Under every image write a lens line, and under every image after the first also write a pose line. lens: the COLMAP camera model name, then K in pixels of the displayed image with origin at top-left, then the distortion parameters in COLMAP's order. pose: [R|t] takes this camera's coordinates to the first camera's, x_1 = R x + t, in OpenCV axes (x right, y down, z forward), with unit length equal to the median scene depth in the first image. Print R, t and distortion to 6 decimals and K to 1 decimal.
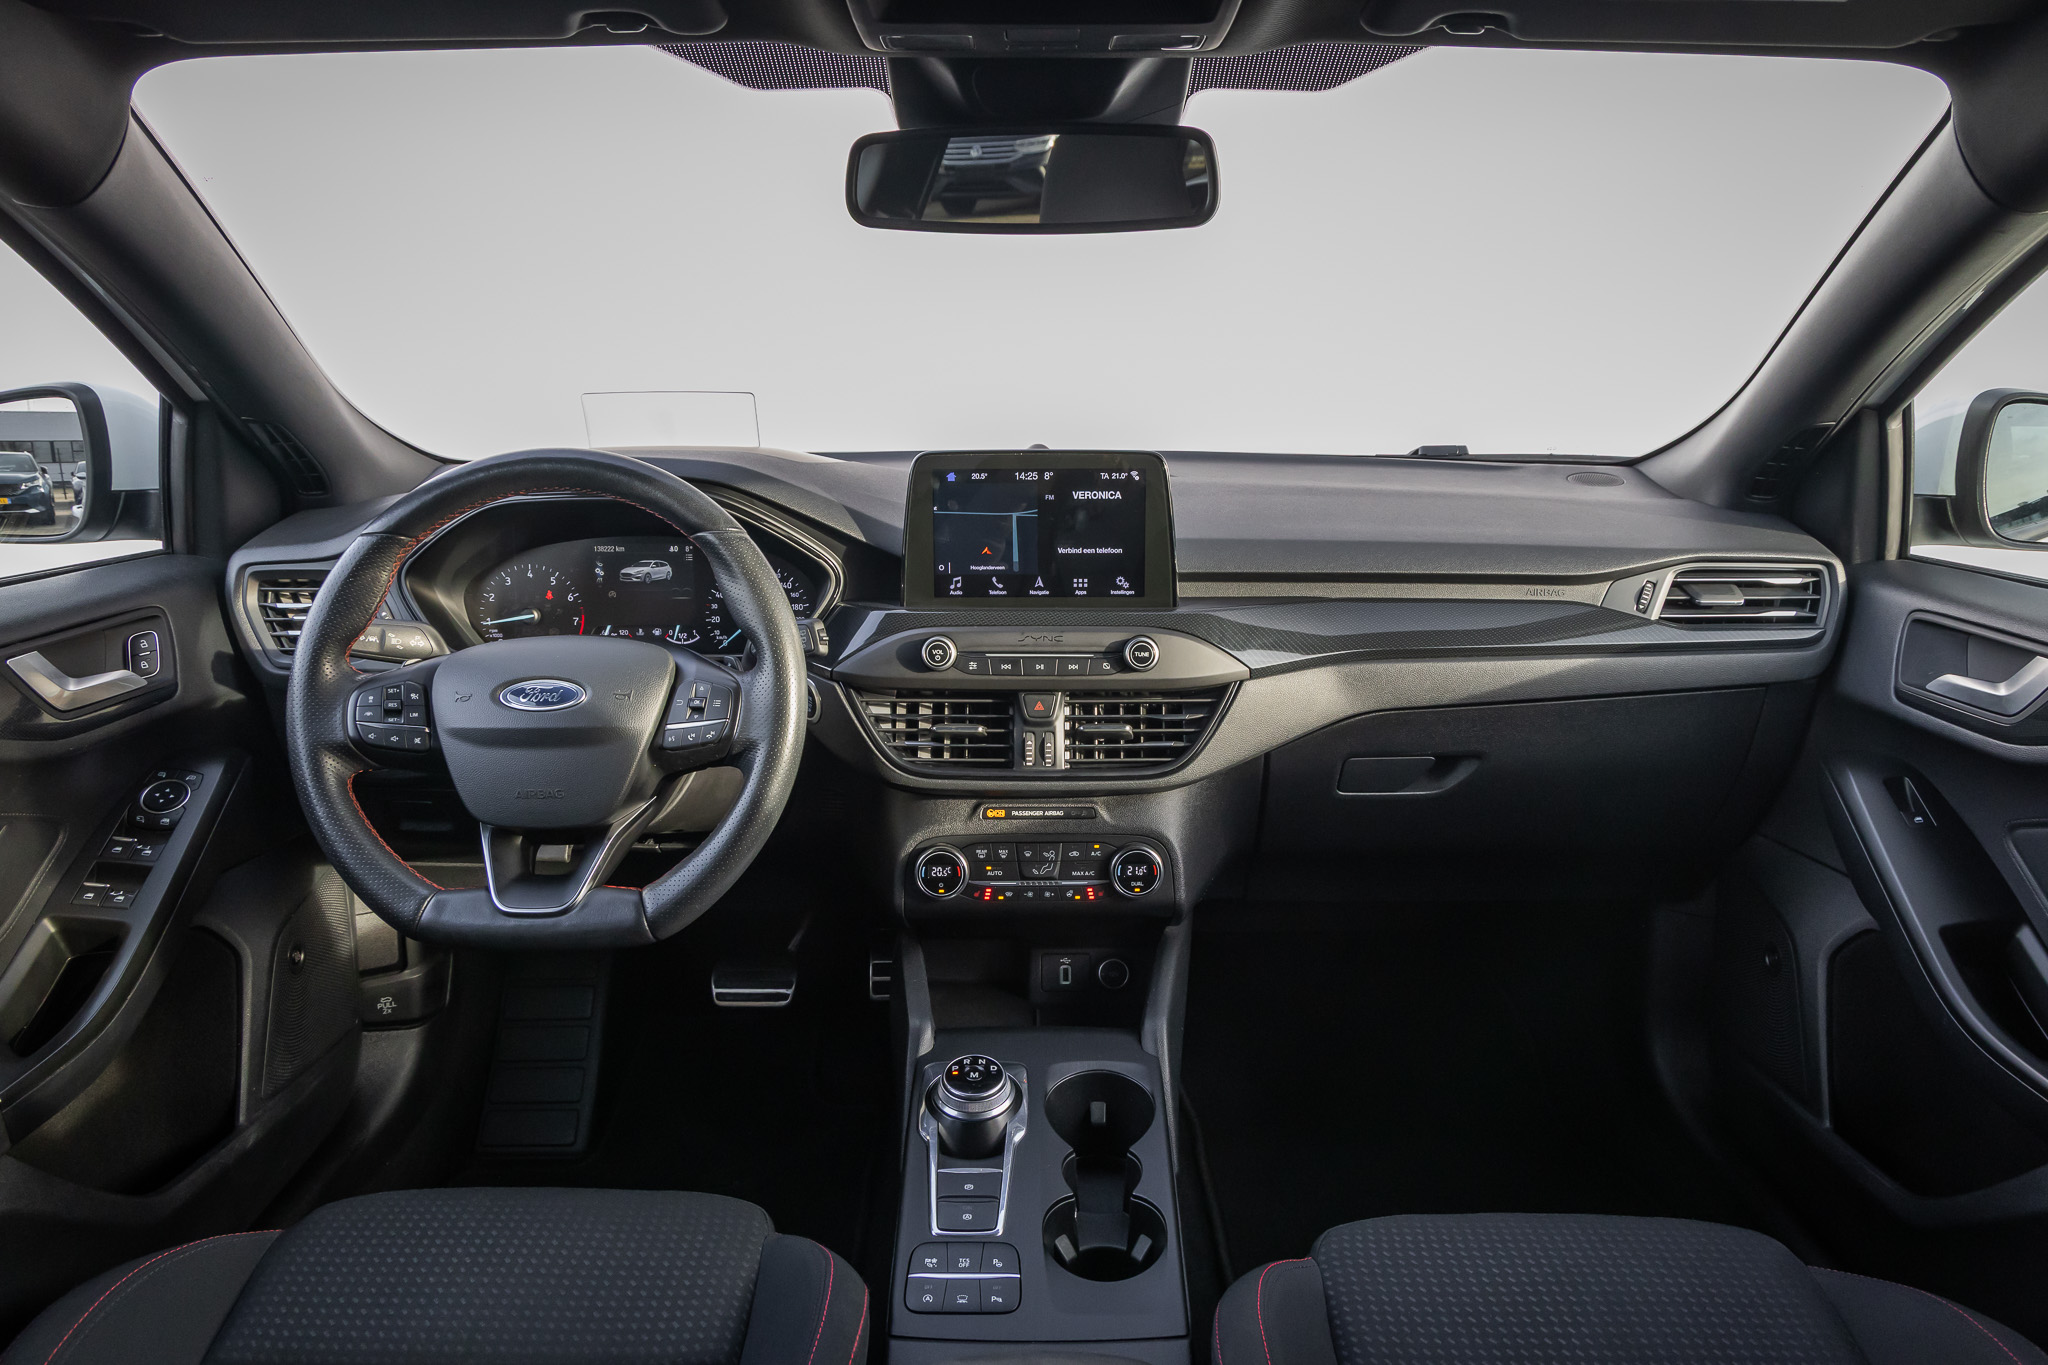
lens RADIAL K [[1385.2, 0, 1024.0], [0, 1385.2, 682.5], [0, 0, 1]] dist [0.003351, 0.003302]
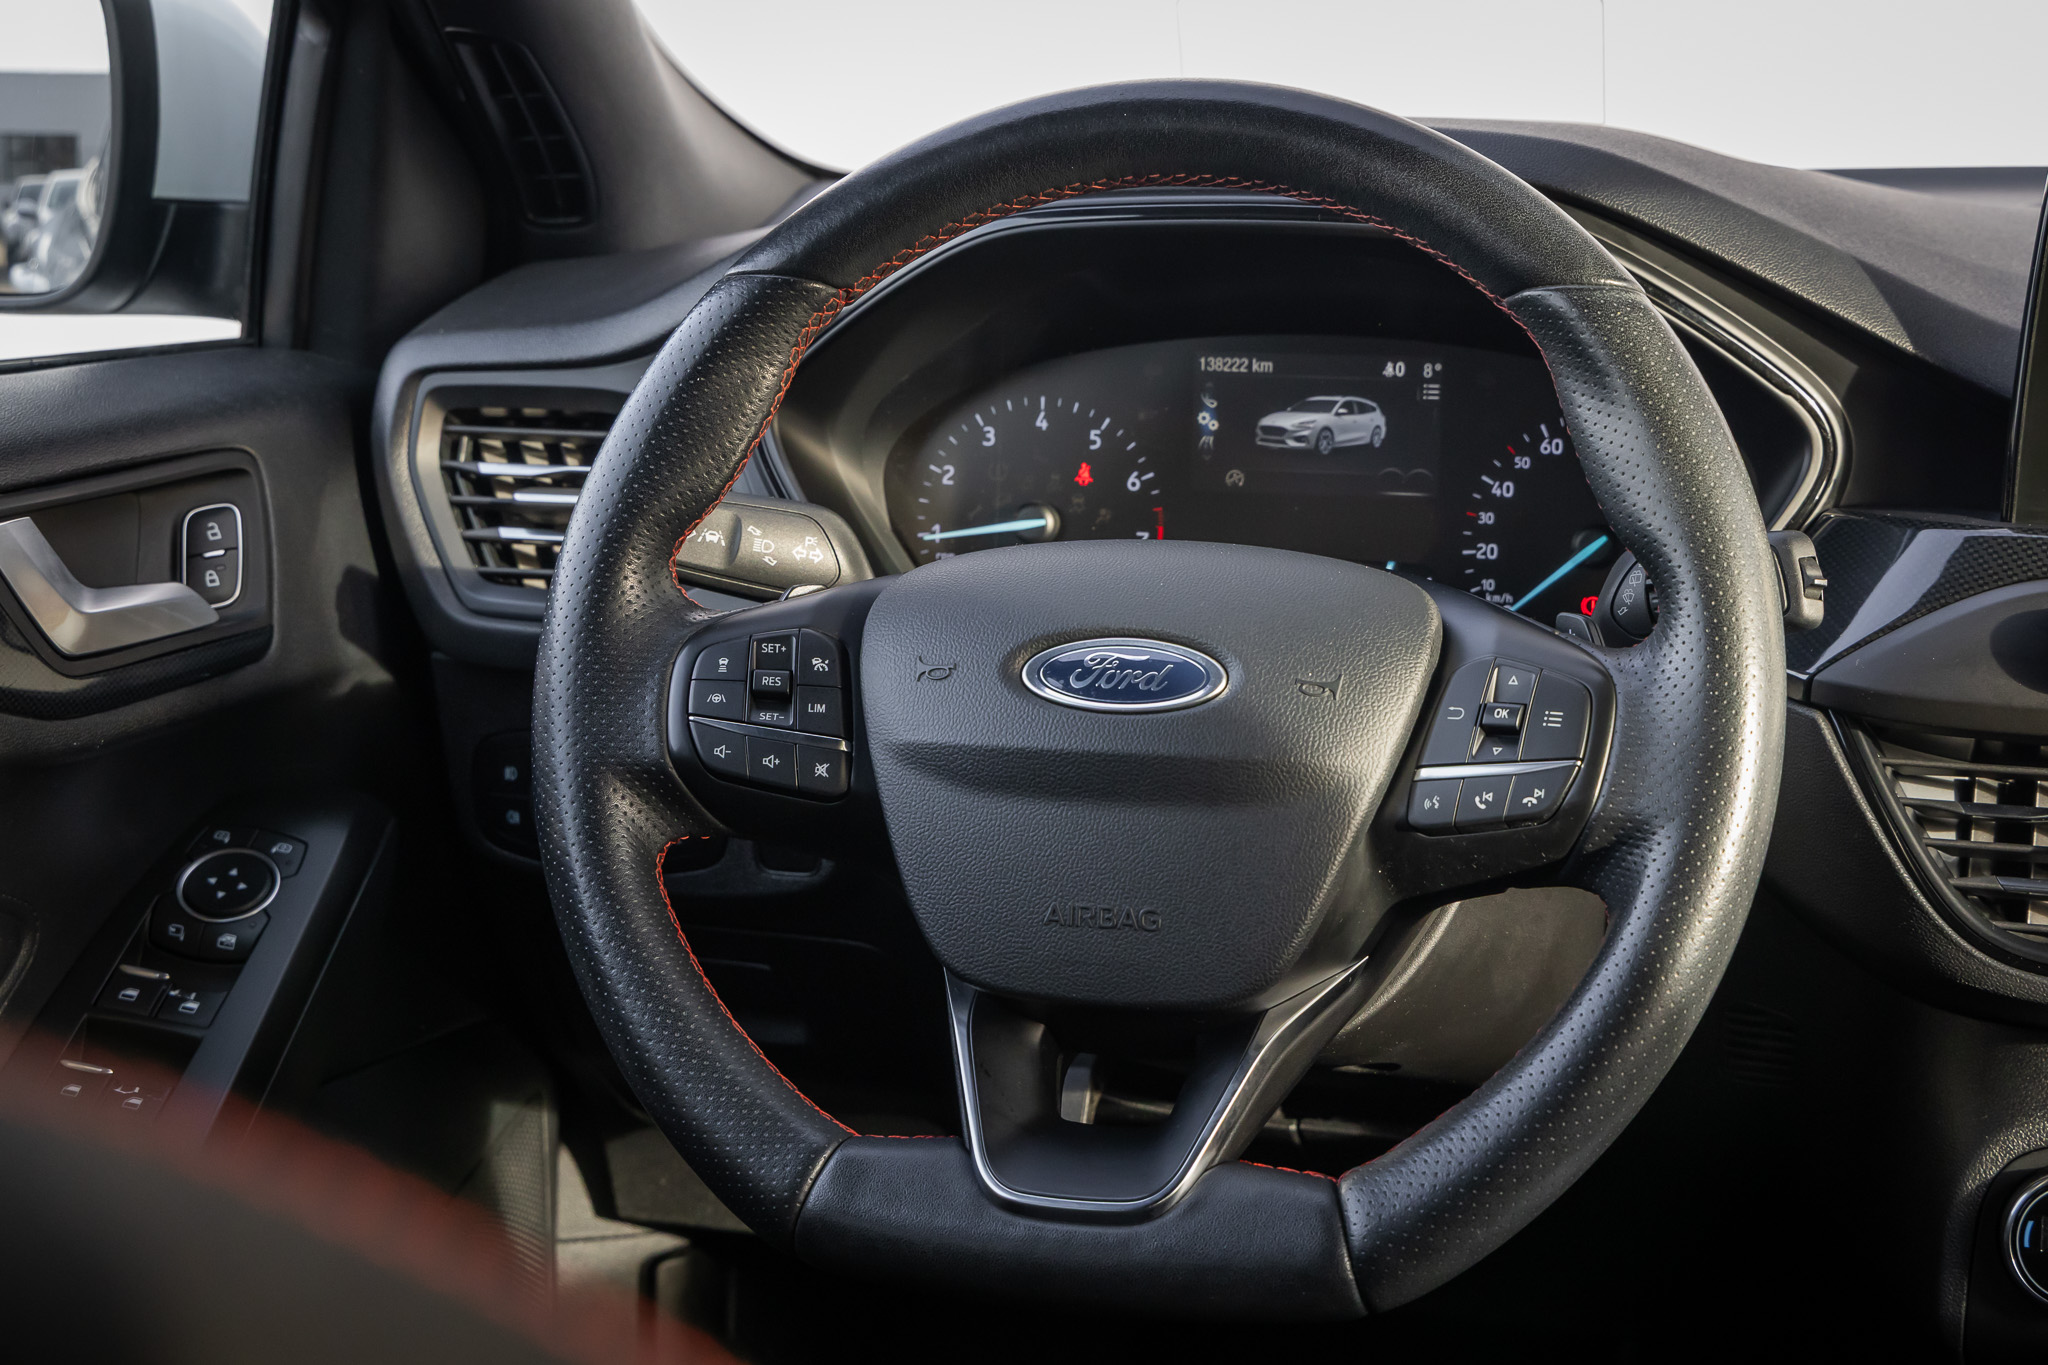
lens RADIAL K [[3595.5, 0, 1020.0], [0, 3595.5, 665.7], [0, 0, 1]] dist [-0.013685, 0.212182]
pose [[0.962019, 0.049430, -0.268469, -0.082452], [-0.066997, 0.996143, -0.056666, 0.058804], [0.264633, 0.072500, 0.961620, -0.014229]]
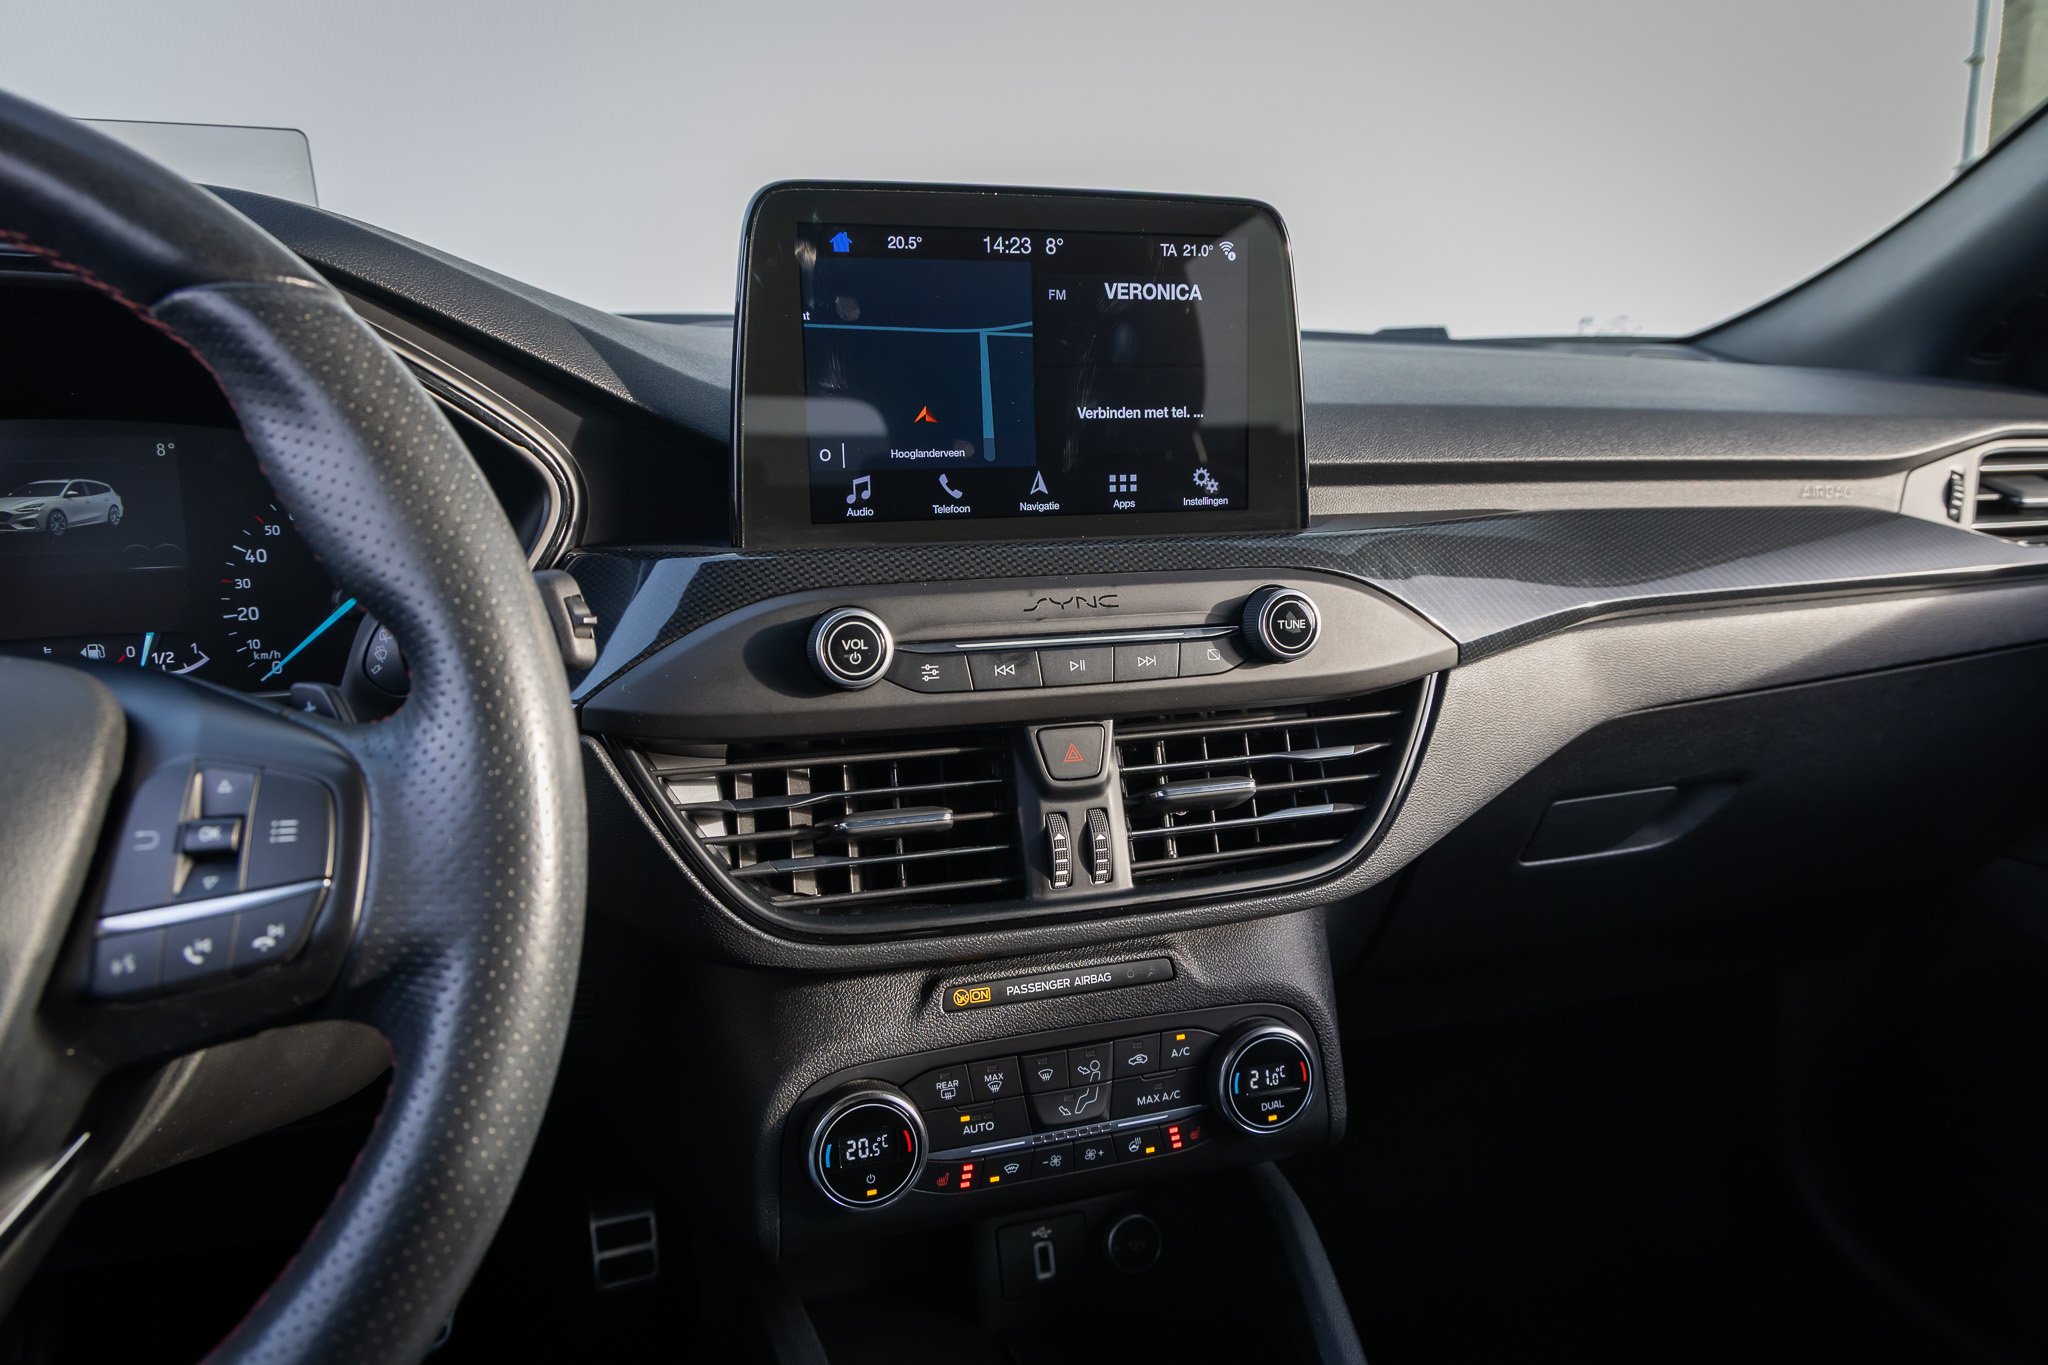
lens RADIAL K [[1391.2, 0, 1048.9], [0, 1391.2, 687.2], [0, 0, 1]] dist [-0.007698, -0.002228]
pose [[0.949402, -0.067592, 0.306704, -0.132854], [0.073215, 0.997293, -0.006852, -0.002017], [-0.305410, 0.028961, 0.951780, 0.569058]]
